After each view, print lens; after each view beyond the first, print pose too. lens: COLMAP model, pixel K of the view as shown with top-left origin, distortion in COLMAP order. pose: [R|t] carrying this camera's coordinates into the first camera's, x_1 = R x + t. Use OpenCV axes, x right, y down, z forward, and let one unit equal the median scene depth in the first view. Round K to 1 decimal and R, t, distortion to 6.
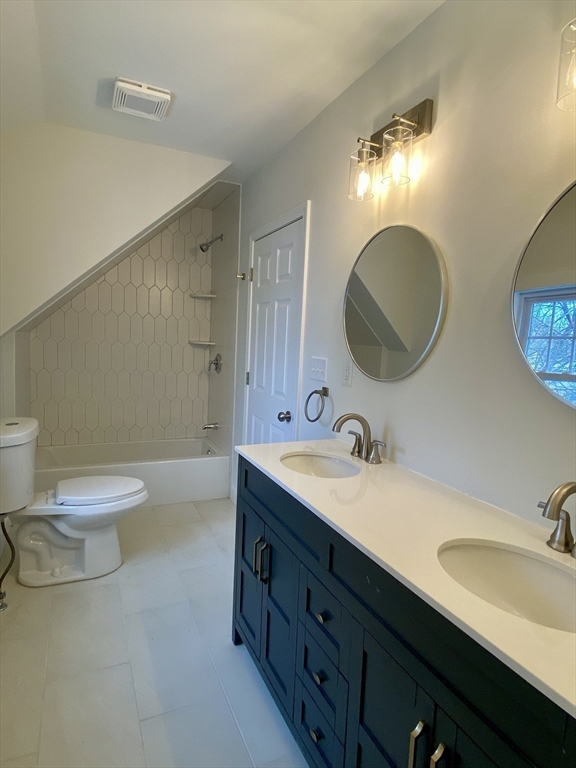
lens RADIAL K [[443.0, 0, 288.0], [0, 443.0, 384.0], [0, 0, 1]] dist [0.032908, -0.001090]
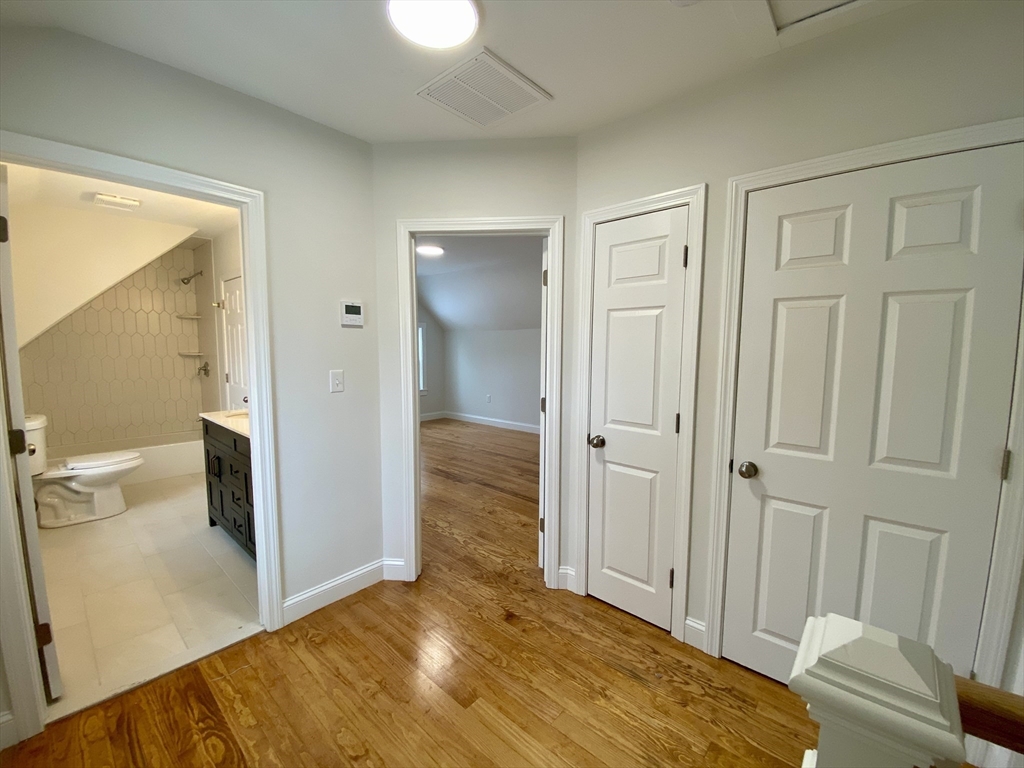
lens RADIAL K [[417.8, 0, 514.1], [0, 417.8, 382.4], [0, 0, 1]] dist [0.002167, -0.010060]
pose [[0.913957, -0.077280, 0.398385, 0.285379], [0.077069, 0.996888, 0.016571, 0.066624], [-0.398426, 0.015558, 0.917068, -0.775792]]
